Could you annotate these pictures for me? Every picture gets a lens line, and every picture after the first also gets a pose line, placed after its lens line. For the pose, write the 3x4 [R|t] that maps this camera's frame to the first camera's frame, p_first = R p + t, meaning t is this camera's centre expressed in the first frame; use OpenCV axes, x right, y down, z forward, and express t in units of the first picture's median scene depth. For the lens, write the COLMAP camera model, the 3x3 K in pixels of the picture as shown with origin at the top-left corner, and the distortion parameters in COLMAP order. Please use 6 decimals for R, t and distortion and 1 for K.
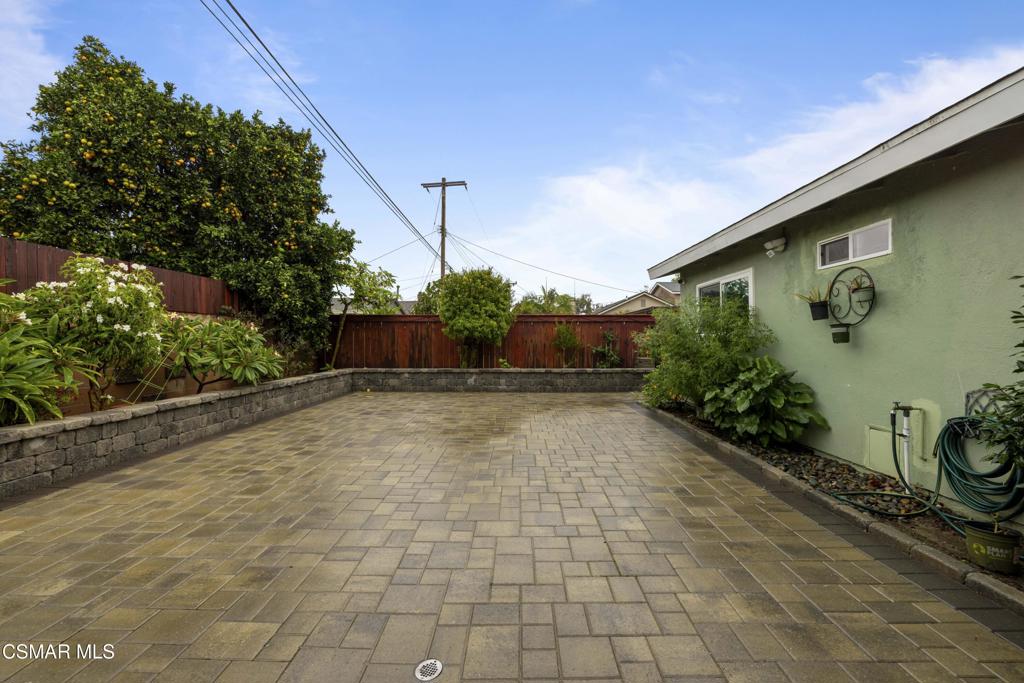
lens RADIAL K [[437.5, 0, 512.6], [0, 437.5, 341.0], [0, 0, 1]] dist [0.002109, 0.000413]
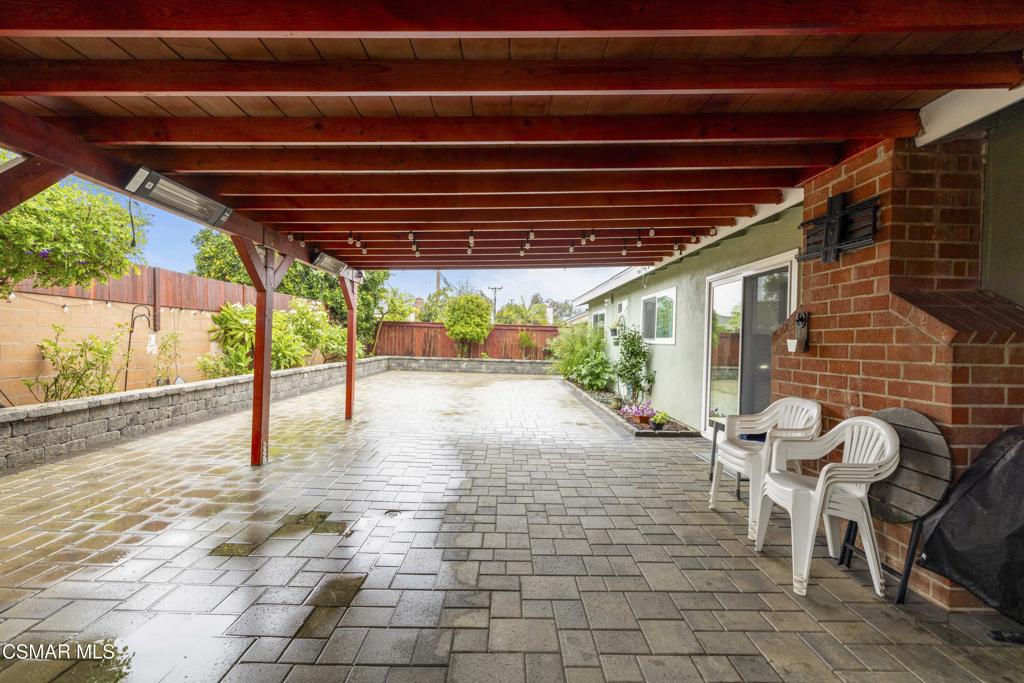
lens RADIAL K [[437.5, 0, 507.0], [0, 437.5, 342.7], [0, 0, 1]] dist [0.002109, 0.000413]
pose [[0.999382, 0.028487, 0.020607, 0.027494], [-0.028536, 0.999591, 0.002109, -0.000215], [-0.020539, -0.002695, 0.999785, -0.588886]]
